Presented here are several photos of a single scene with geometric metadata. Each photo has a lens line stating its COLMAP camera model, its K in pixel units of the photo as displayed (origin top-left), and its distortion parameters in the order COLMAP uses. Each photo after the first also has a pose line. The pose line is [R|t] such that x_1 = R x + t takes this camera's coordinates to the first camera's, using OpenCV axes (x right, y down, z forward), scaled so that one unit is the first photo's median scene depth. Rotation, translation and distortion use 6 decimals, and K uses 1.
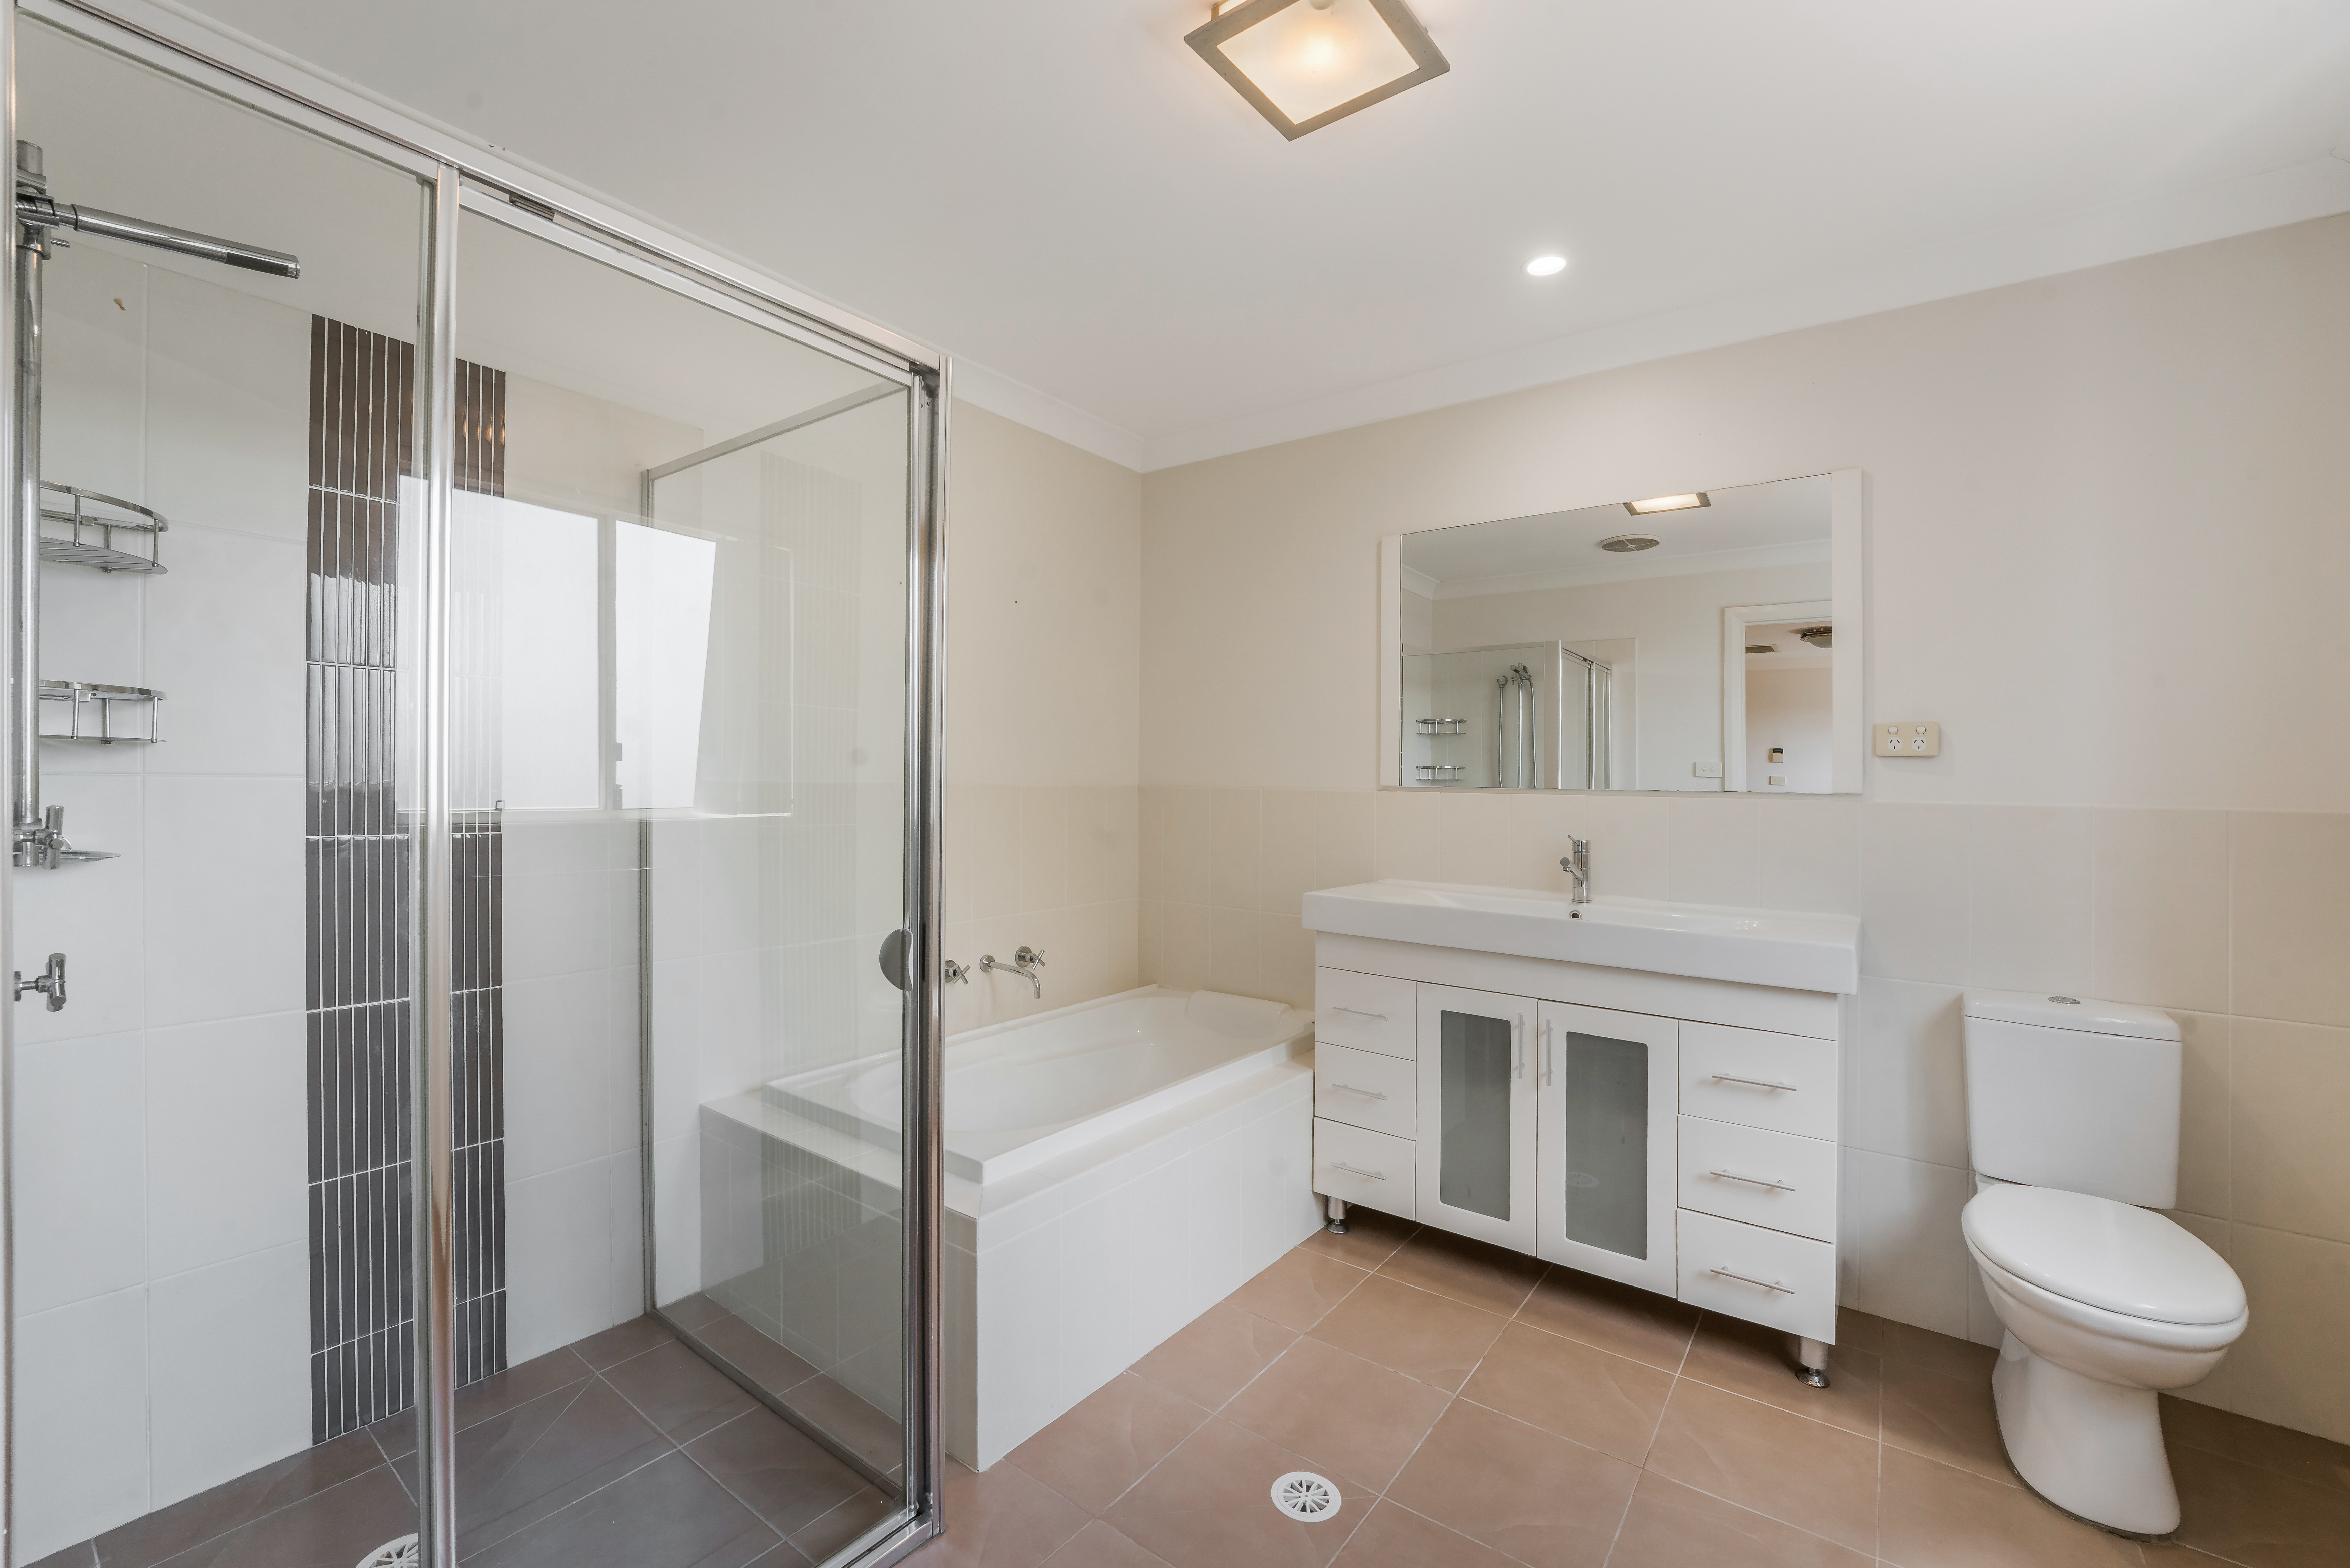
lens RADIAL K [[952.1, 0, 1160.2], [0, 952.1, 775.4], [0, 0, 1]] dist [-0.012246, 0.000362]
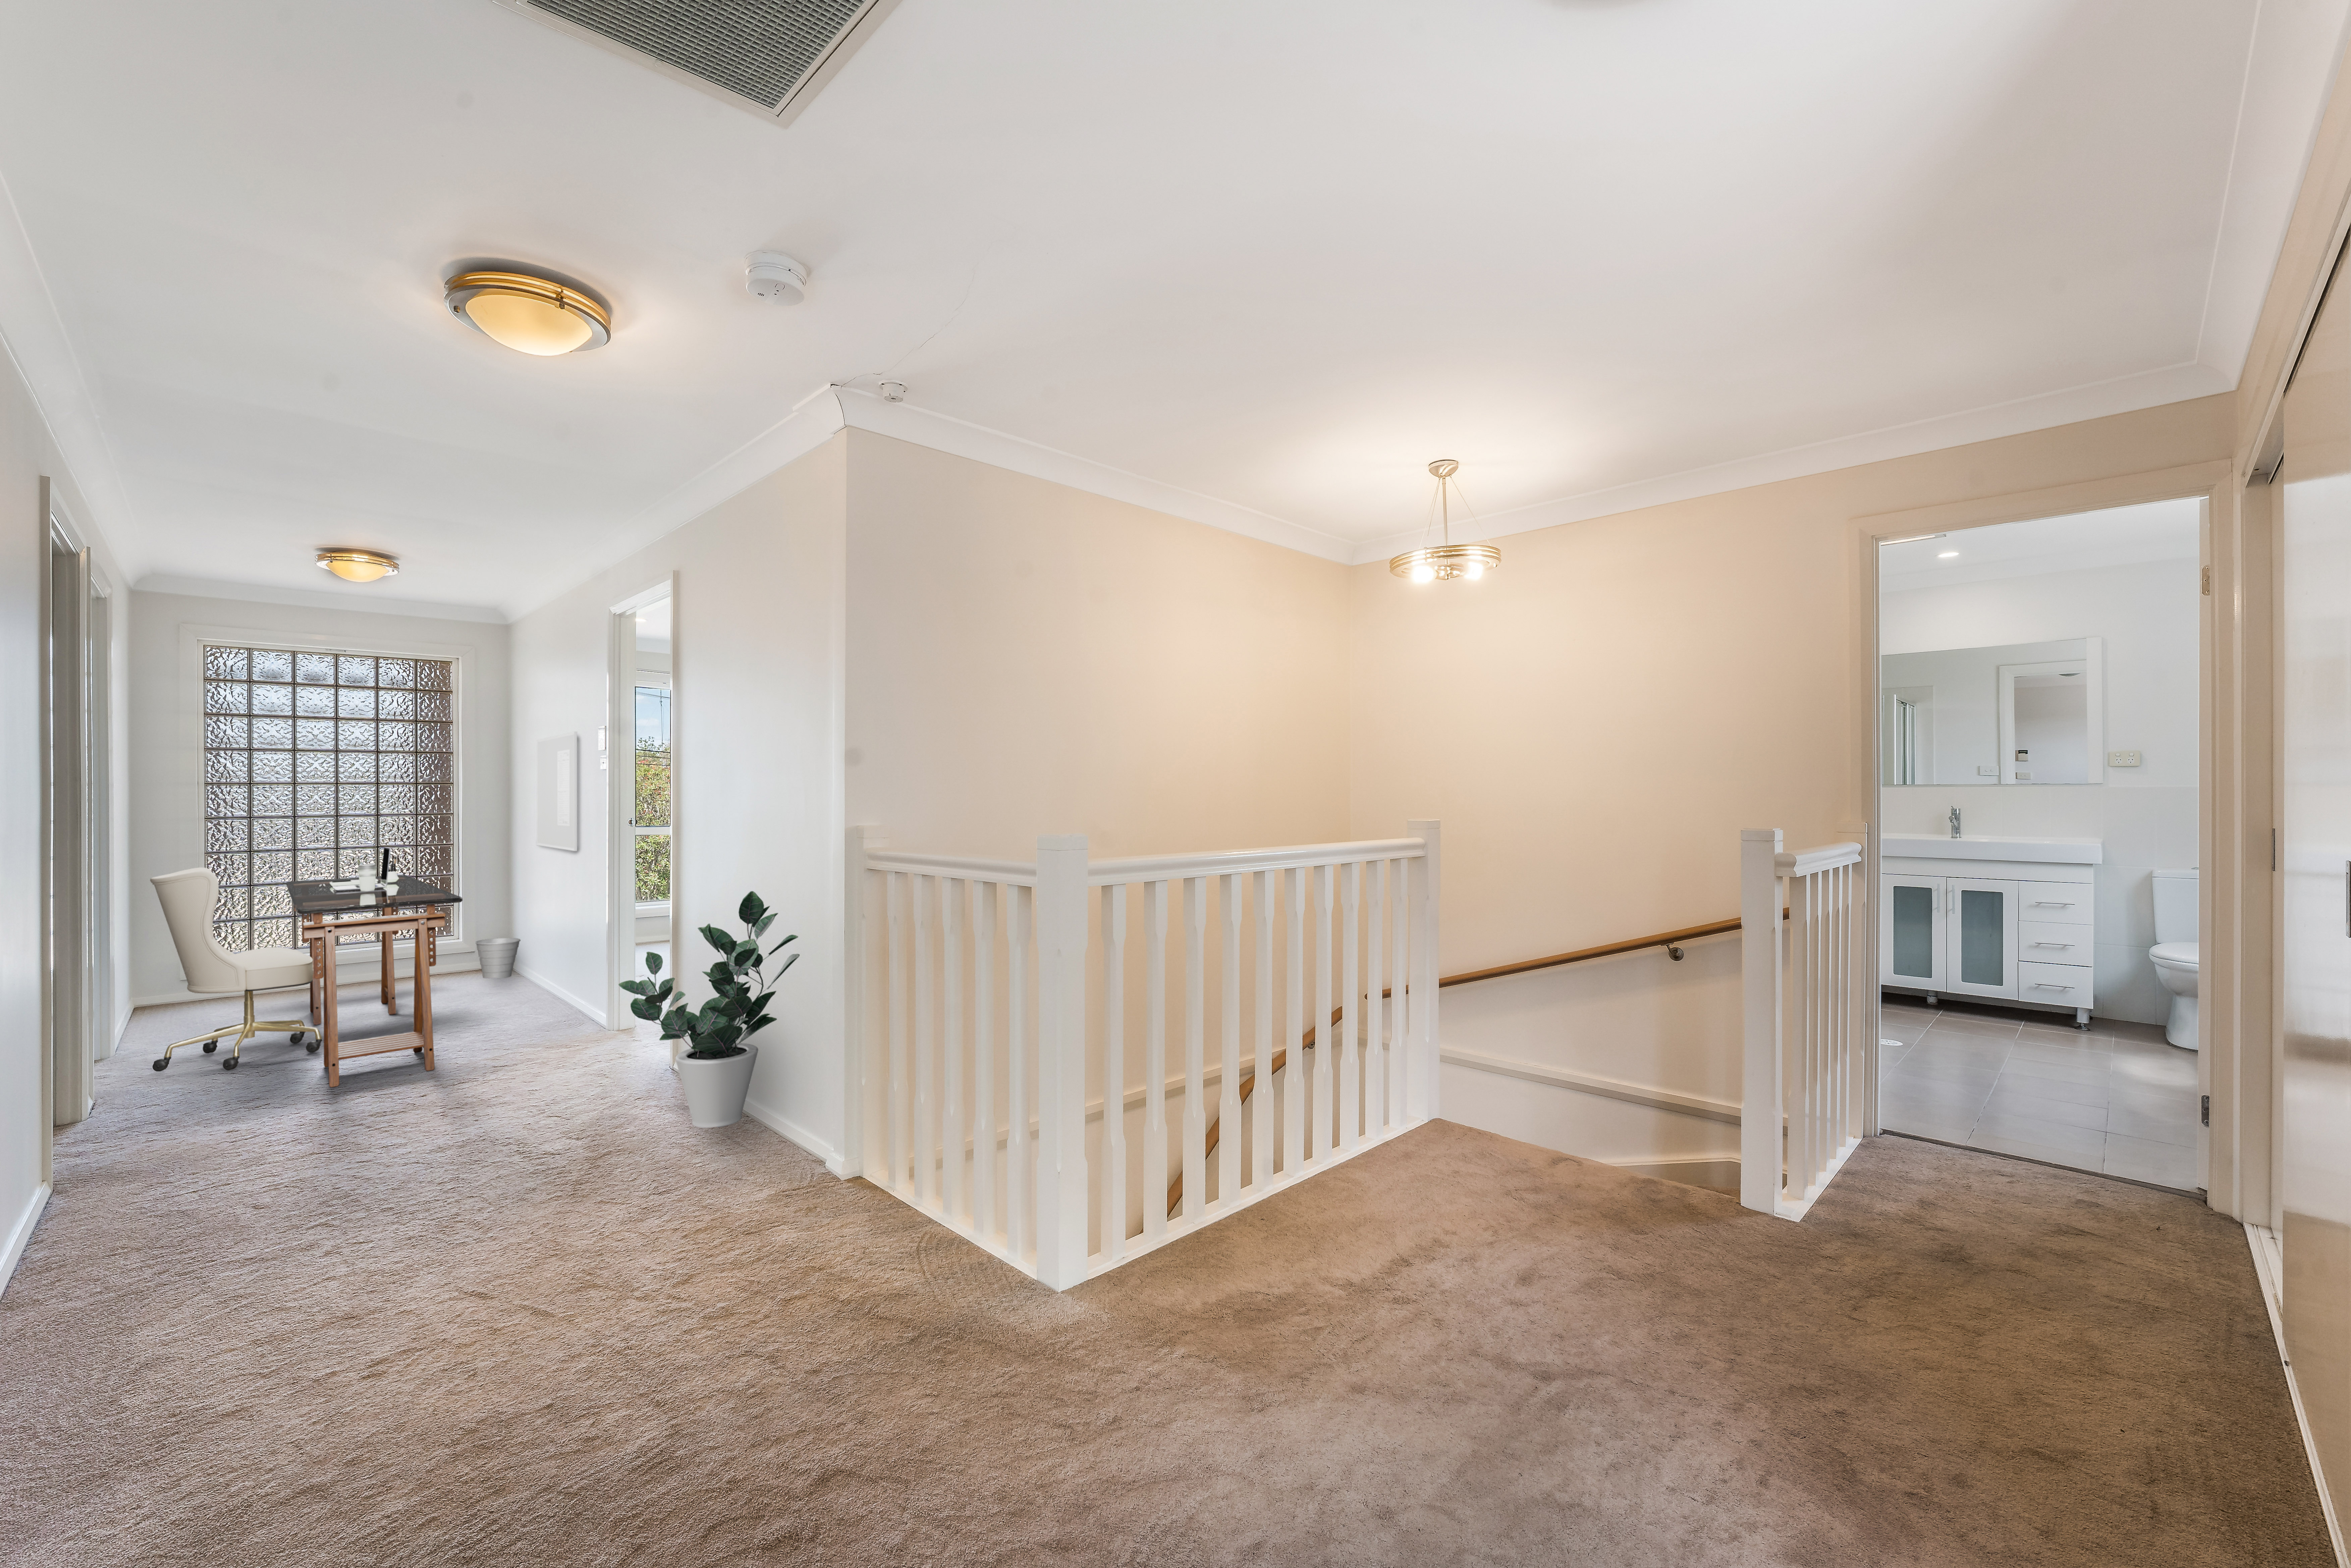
lens RADIAL K [[952.5, 0, 1191.5], [0, 952.5, 799.7], [0, 0, 1]] dist [-0.012246, 0.000362]
pose [[0.992261, -0.019594, -0.122617, -1.154423], [0.021750, 0.999631, 0.016267, -0.027134], [0.122253, -0.018808, 0.992321, -1.514973]]
